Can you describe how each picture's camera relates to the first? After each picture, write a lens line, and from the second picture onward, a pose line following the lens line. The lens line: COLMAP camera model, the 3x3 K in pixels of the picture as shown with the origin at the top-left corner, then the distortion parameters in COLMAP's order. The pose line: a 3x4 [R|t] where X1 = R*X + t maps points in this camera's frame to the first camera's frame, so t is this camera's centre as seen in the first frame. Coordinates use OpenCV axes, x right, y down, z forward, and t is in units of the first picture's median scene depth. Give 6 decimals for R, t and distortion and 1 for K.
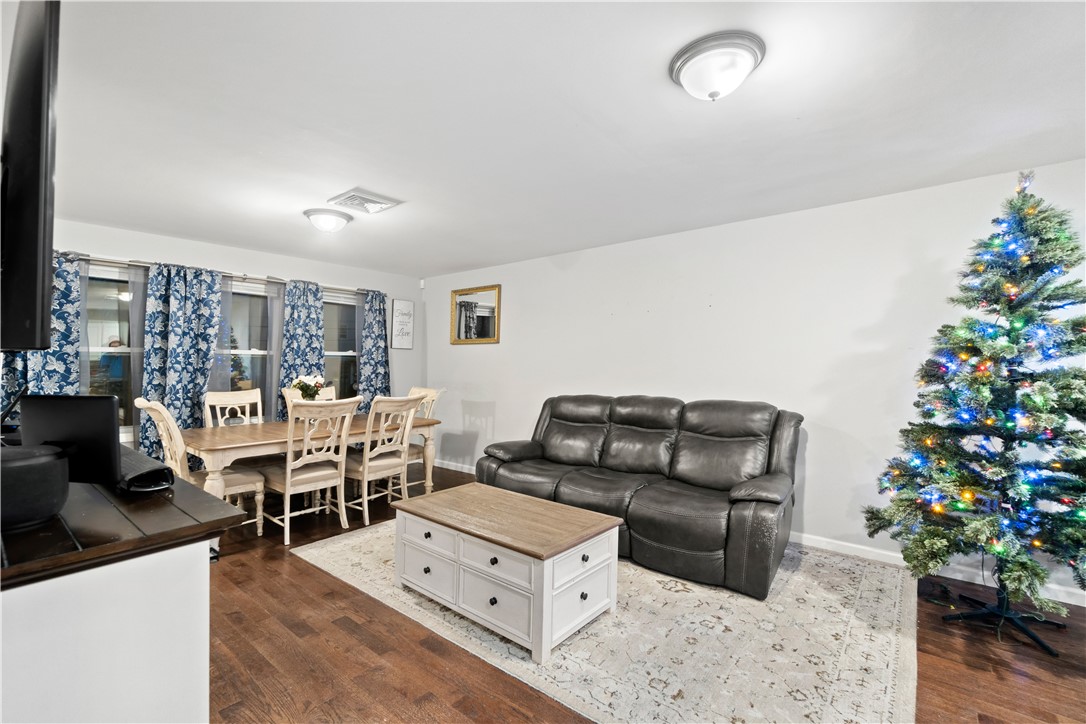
lens RADIAL K [[490.1, 0, 555.5], [0, 490.1, 362.7], [0, 0, 1]] dist [0.000001, -0.000384]
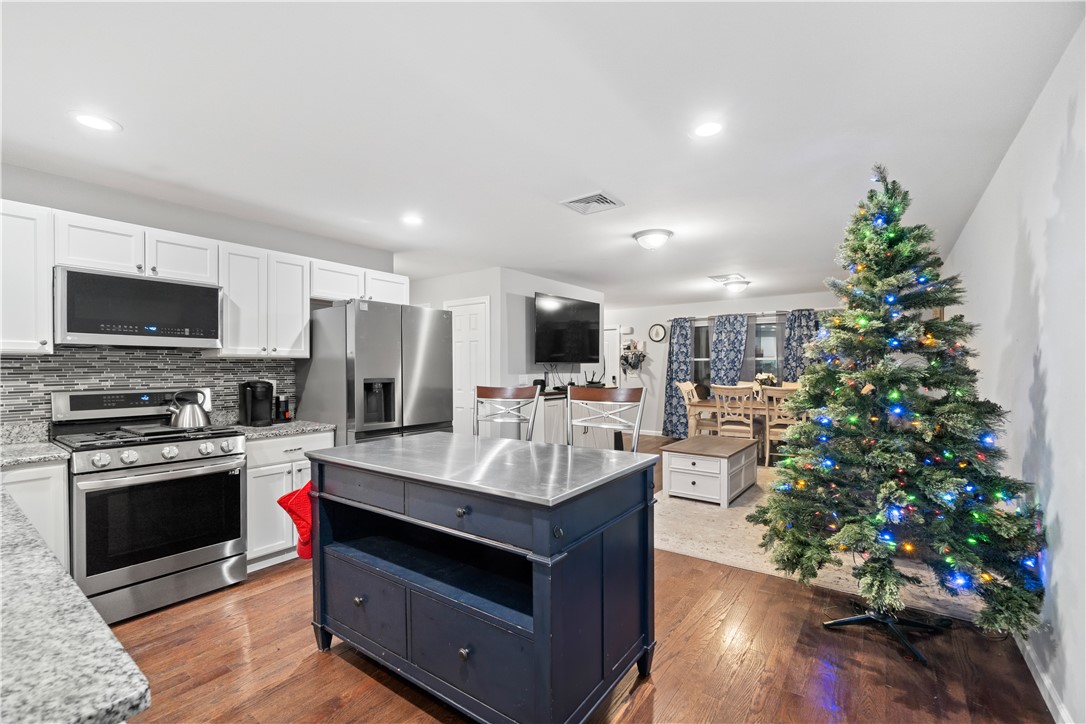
lens RADIAL K [[461.9, 0, 554.6], [0, 461.9, 372.9], [0, 0, 1]] dist [0.000219, -0.000057]
pose [[0.059821, 0.008433, -0.998174, 1.121185], [0.003564, 0.999956, 0.008661, 0.011801], [0.998203, -0.004076, 0.059788, 0.245232]]
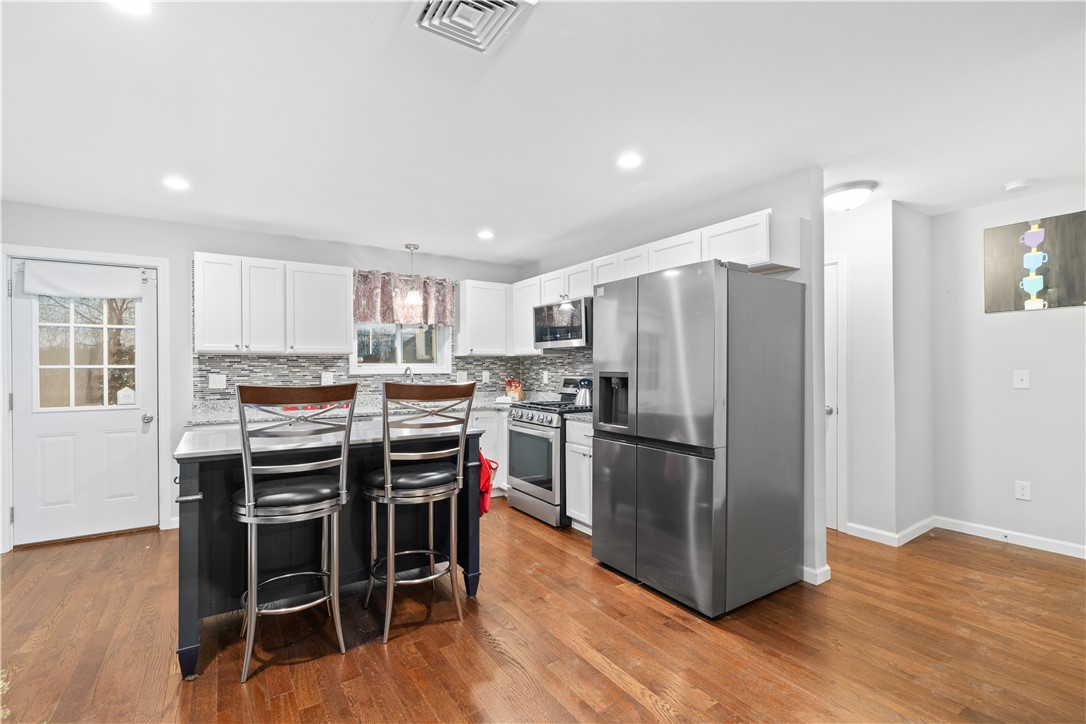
lens RADIAL K [[491.1, 0, 528.1], [0, 491.1, 367.0], [0, 0, 1]] dist [-0.000096, 0.000326]
pose [[-0.944341, 0.004160, 0.328942, 0.141902], [0.004068, 0.999991, -0.000971, 0.020191], [-0.328944, 0.000421, -0.944349, 0.729822]]
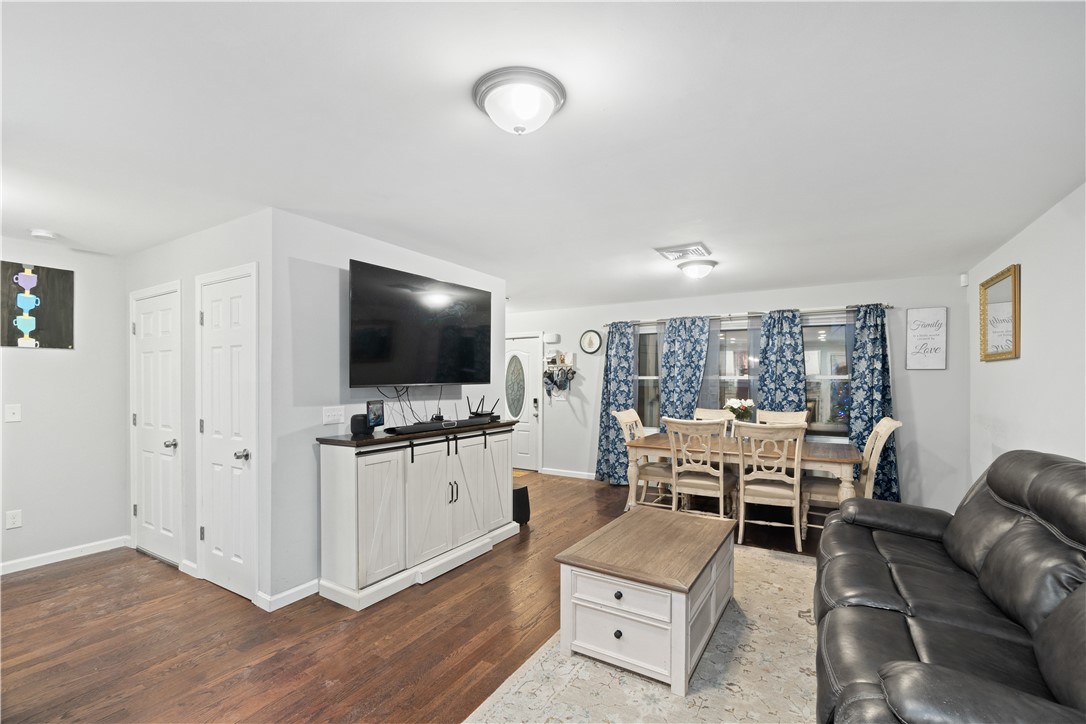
lens RADIAL K [[459.6, 0, 543.1], [0, 459.6, 387.7], [0, 0, 1]] dist [0.000299, -0.000096]
pose [[0.128935, 0.010735, -0.991595, 0.557850], [-0.001336, 0.999942, 0.010652, -0.011152], [0.991652, -0.000049, 0.128942, 0.486763]]
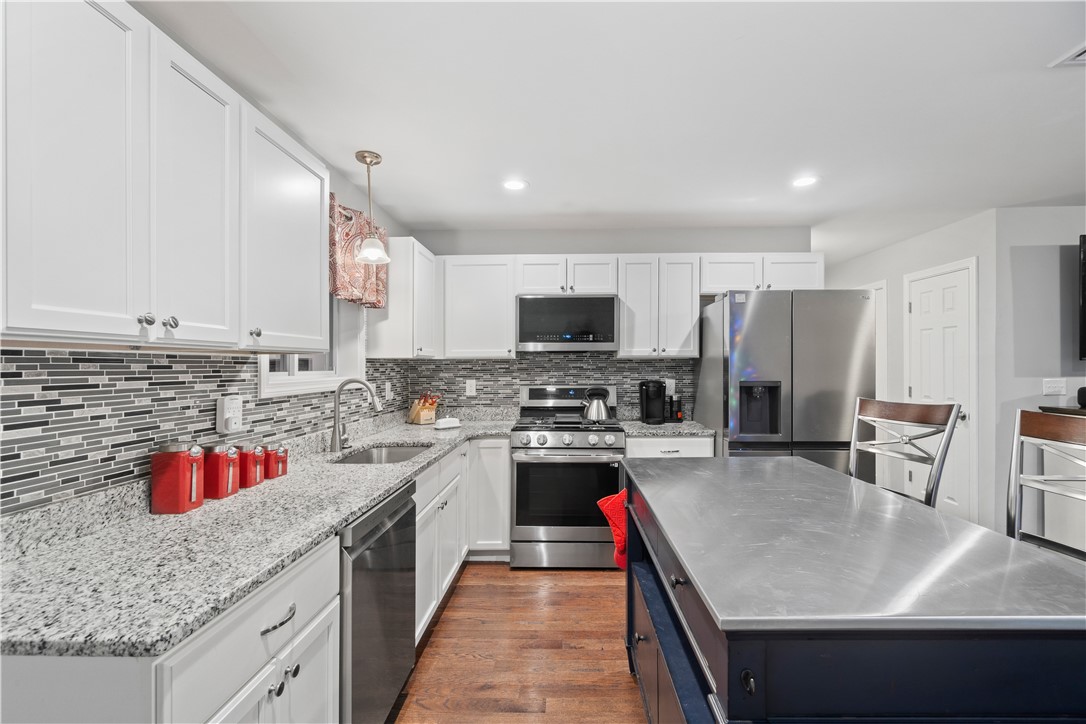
lens RADIAL K [[490.1, 0, 555.5], [0, 490.1, 362.7], [0, 0, 1]] dist [0.000001, -0.000384]
pose [[-0.786772, 0.000742, -0.617243, 0.975097], [0.004237, 0.999982, -0.004199, 0.001758], [0.617229, -0.005919, -0.786761, 0.373008]]
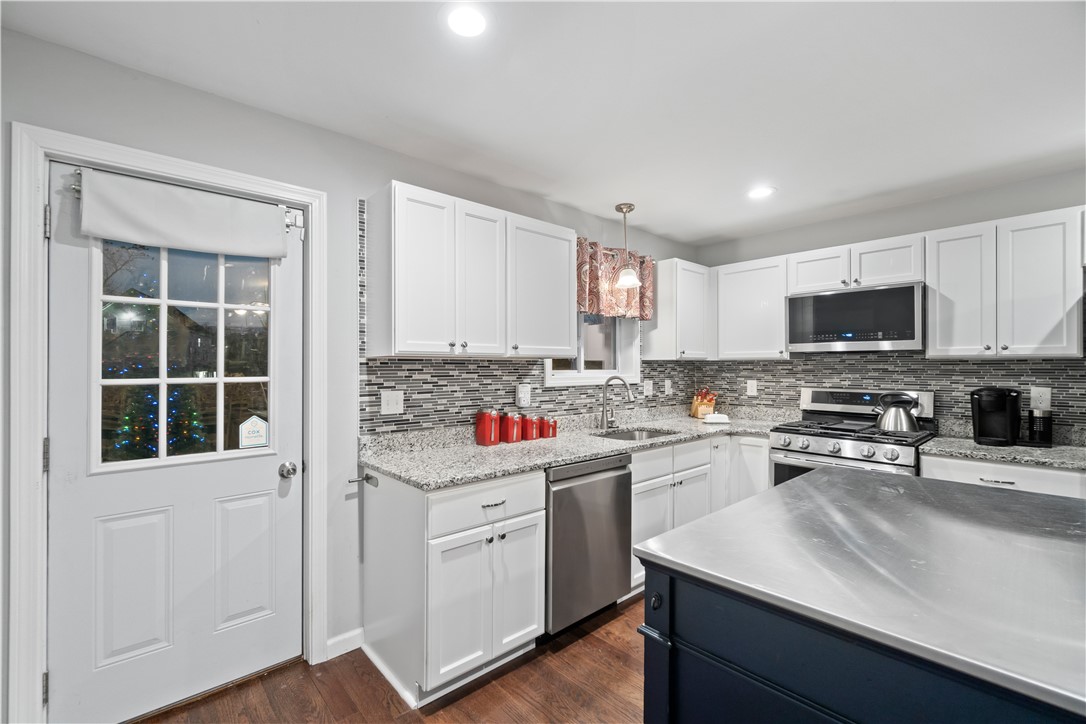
lens RADIAL K [[467.5, 0, 517.4], [0, 467.5, 361.0], [0, 0, 1]] dist [-0.000422, -0.000281]
pose [[-0.984164, 0.001479, 0.177255, 0.815072], [-0.000107, 0.999960, -0.008934, 0.000128], [-0.177261, -0.008812, -0.984124, 0.536157]]
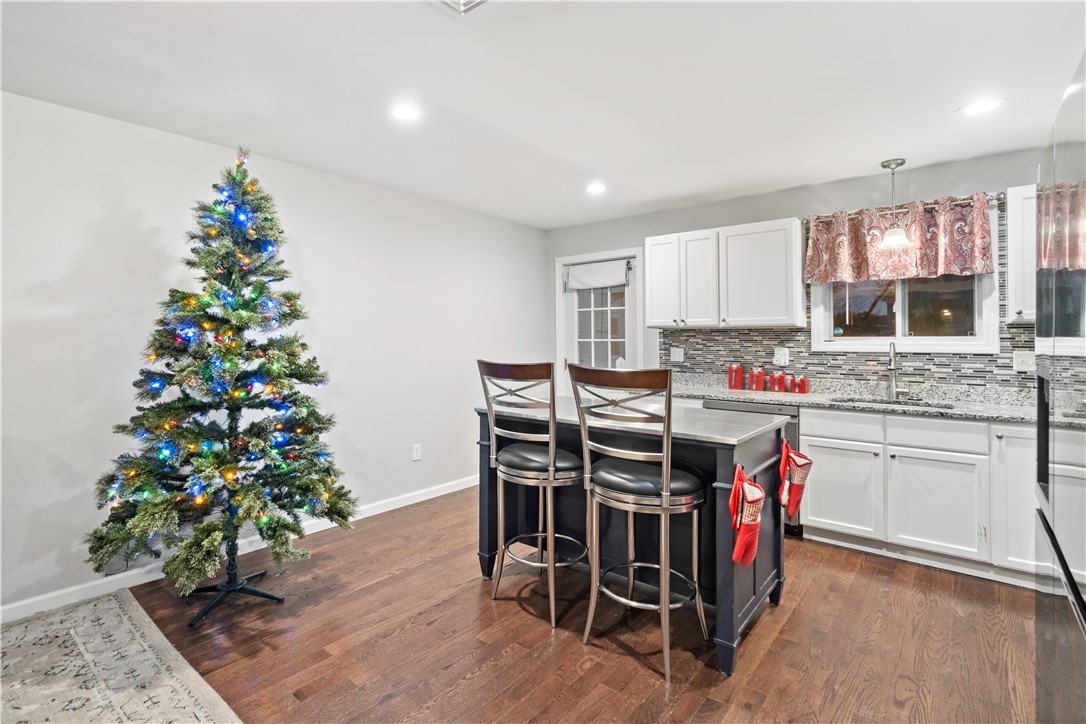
lens RADIAL K [[530.4, 0, 502.9], [0, 530.4, 335.1], [0, 0, 1]] dist [-0.002787, -0.000529]
pose [[0.059230, 0.004908, 0.998232, -0.090365], [0.002990, 0.999983, -0.005094, 0.008832], [-0.998240, 0.003286, 0.059214, 0.297684]]
